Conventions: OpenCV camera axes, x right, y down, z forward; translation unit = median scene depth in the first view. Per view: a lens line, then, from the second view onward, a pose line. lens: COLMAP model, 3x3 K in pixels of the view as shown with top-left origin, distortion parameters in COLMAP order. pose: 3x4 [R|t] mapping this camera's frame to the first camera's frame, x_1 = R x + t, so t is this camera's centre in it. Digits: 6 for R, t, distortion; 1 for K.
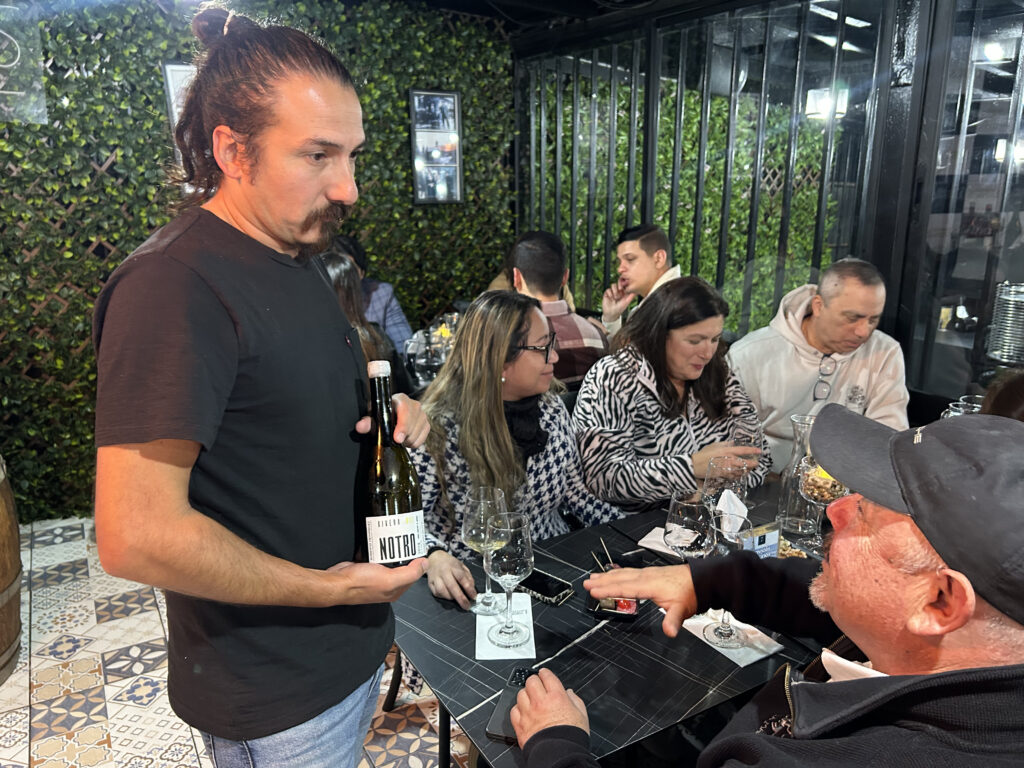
lens RADIAL K [[777.0, 0, 512.3], [0, 777.0, 398.6], [0, 0, 1]] dist [0.049362, -0.063990]
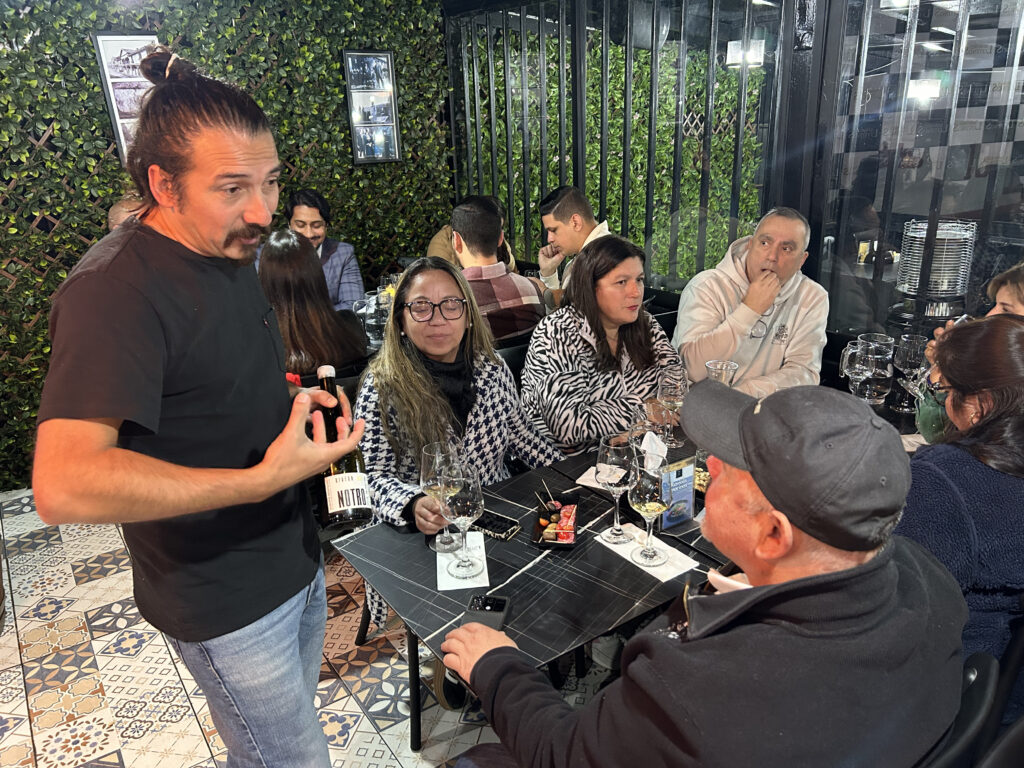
lens RADIAL K [[774.2, 0, 511.5], [0, 774.2, 389.8], [0, 0, 1]] dist [0.055835, -0.064006]
pose [[0.996803, -0.050475, 0.061937, 0.002451], [0.046365, 0.996735, 0.066101, -0.015290], [-0.065071, -0.063018, 0.995889, -0.061830]]
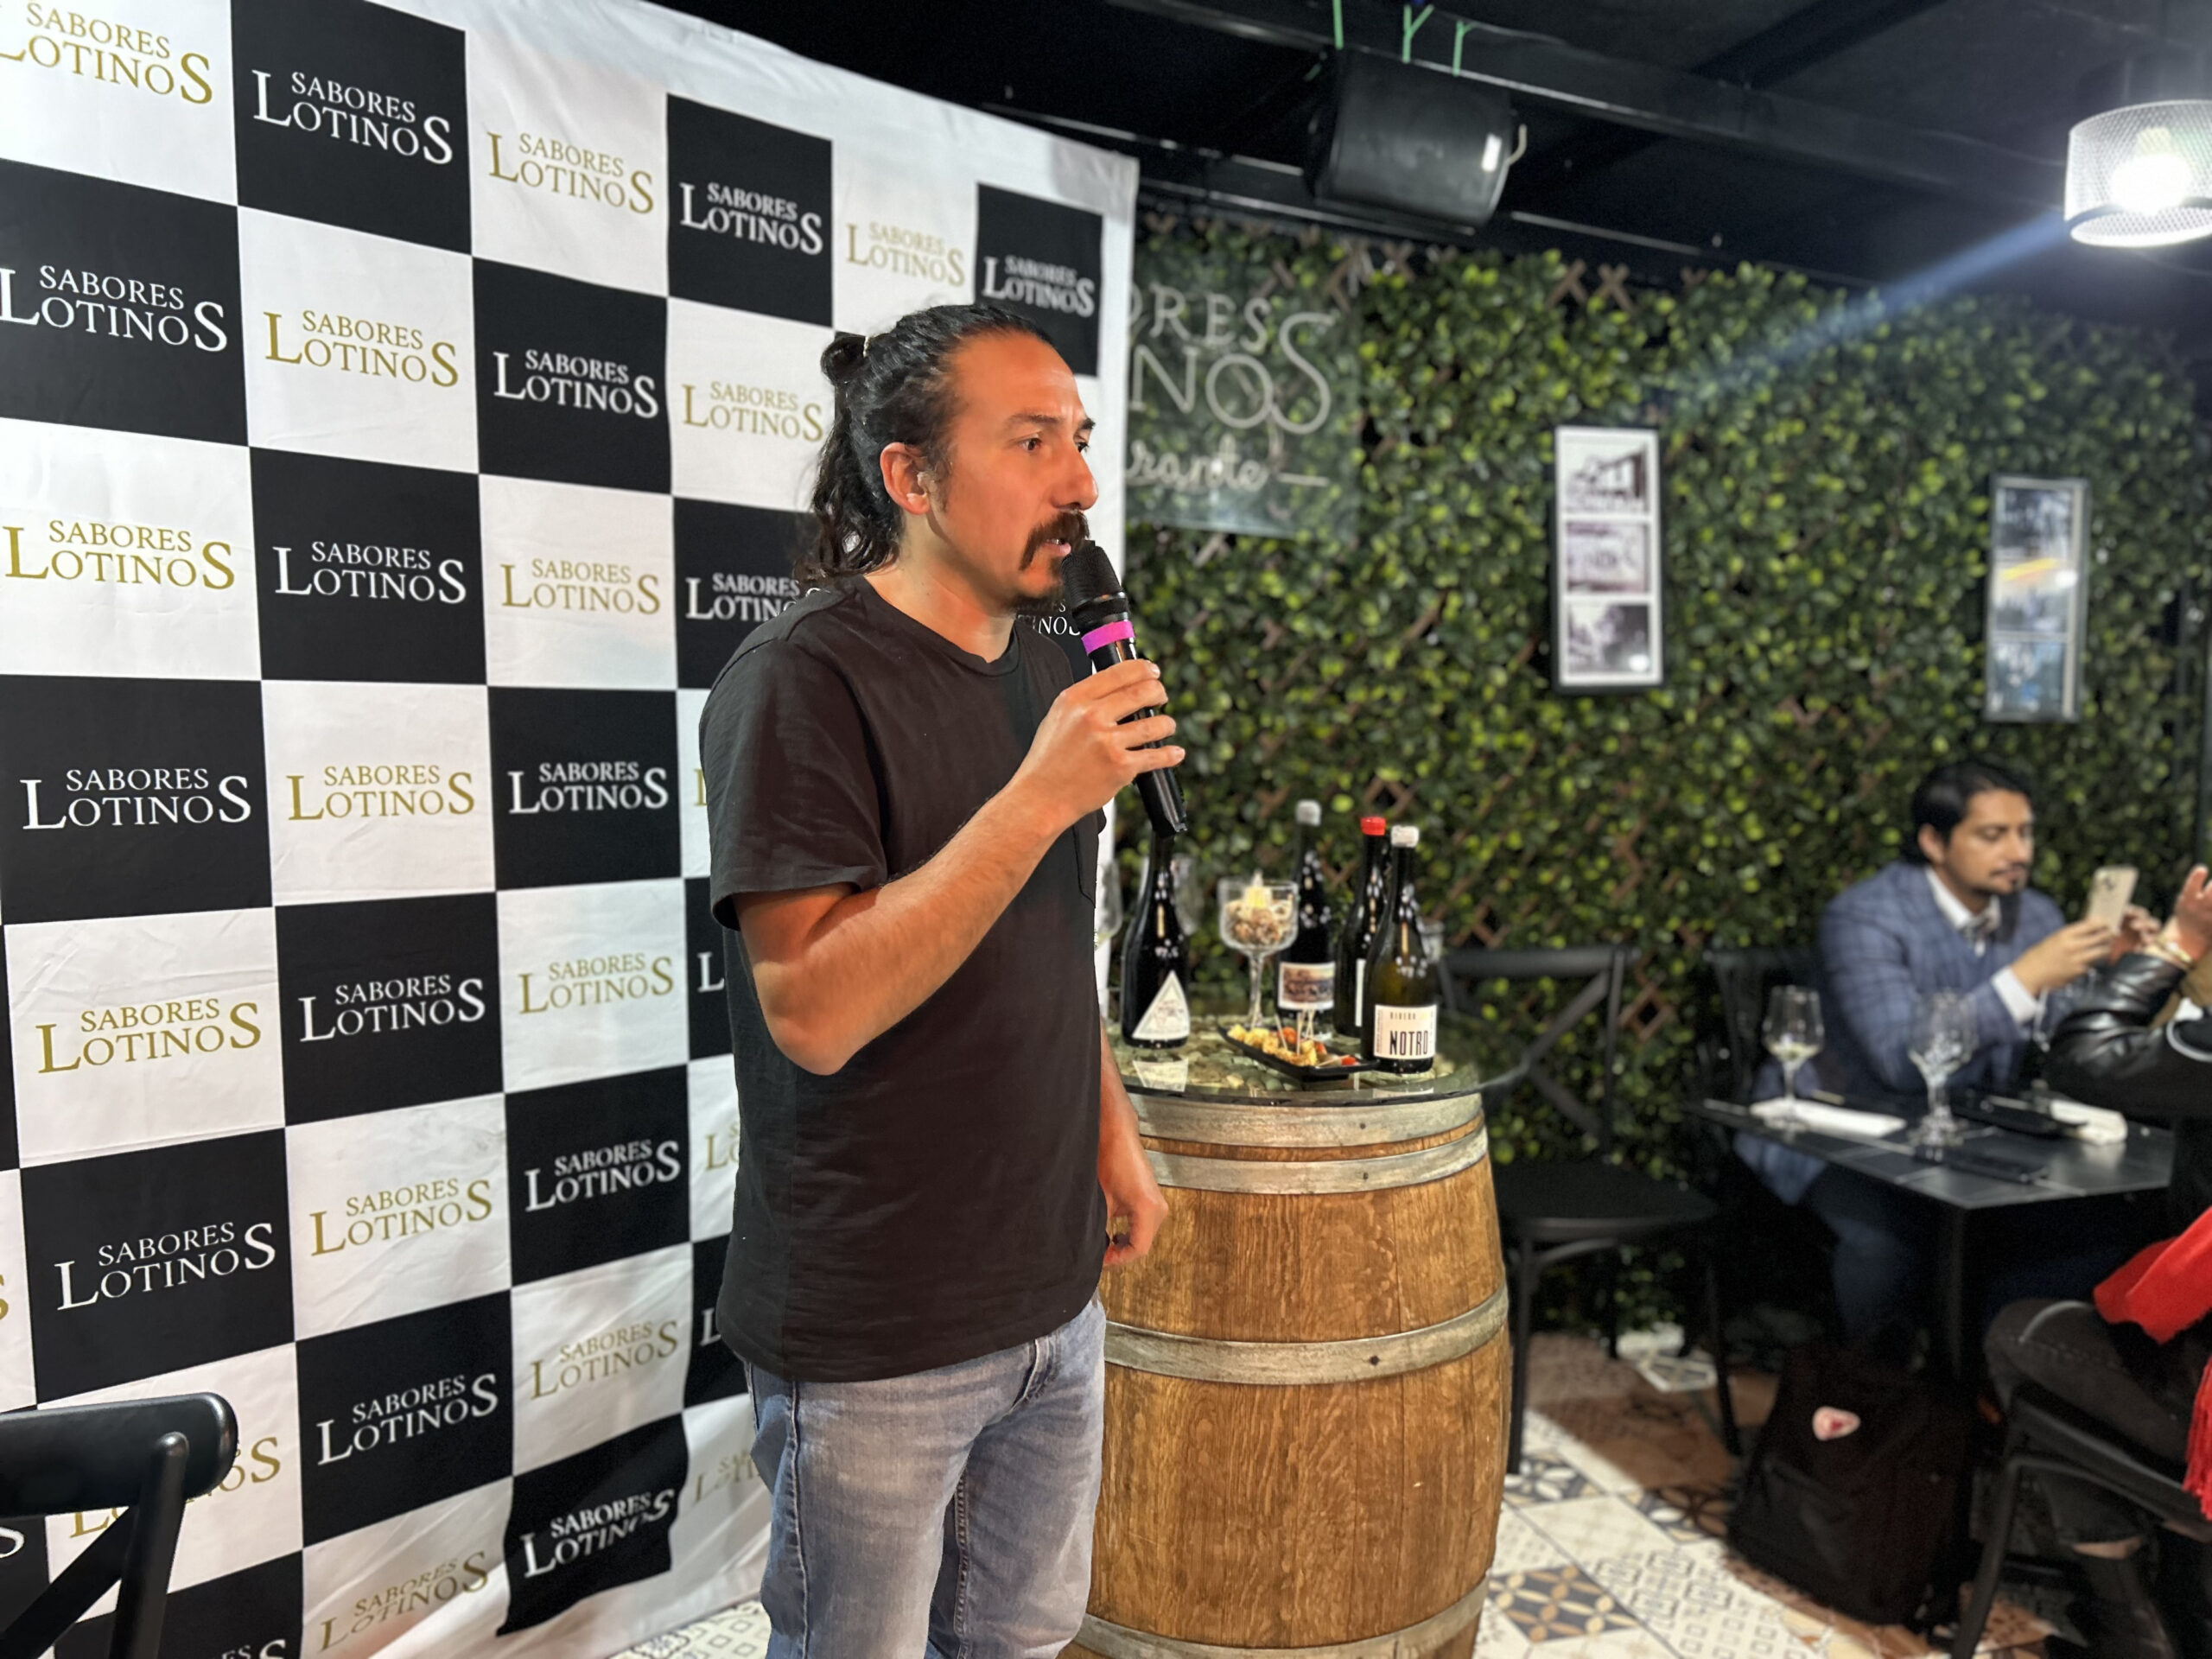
lens RADIAL K [[1672.4, 0, 1104.8], [0, 1672.4, 842.1], [0, 0, 1]] dist [0.055835, -0.064006]
pose [[0.973169, 0.034554, -0.227482, -0.469507], [-0.077651, 0.979979, -0.183335, 0.036201], [0.216592, 0.196080, 0.956368, -0.002529]]
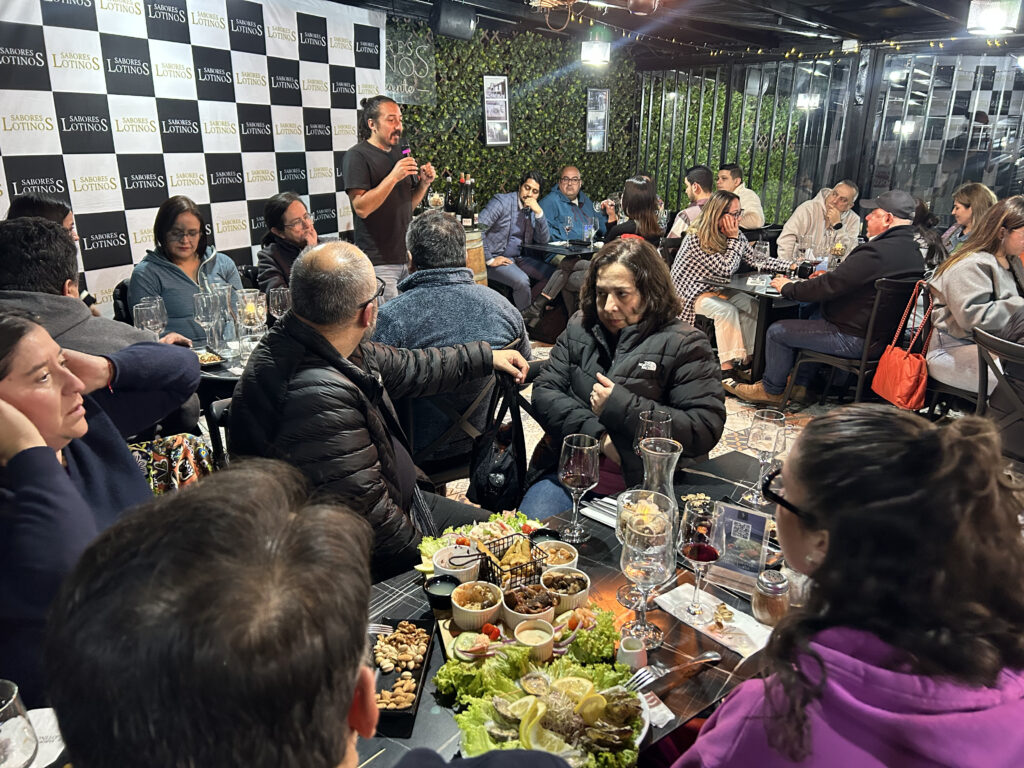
lens RADIAL K [[762.7, 0, 525.4], [0, 762.7, 385.1], [0, 0, 1]] dist [0.010676, -0.000980]
pose [[0.993296, -0.013672, 0.114784, -0.564293], [0.008107, 0.998775, 0.048805, 0.230693], [-0.115310, -0.047547, 0.992191, -0.876299]]
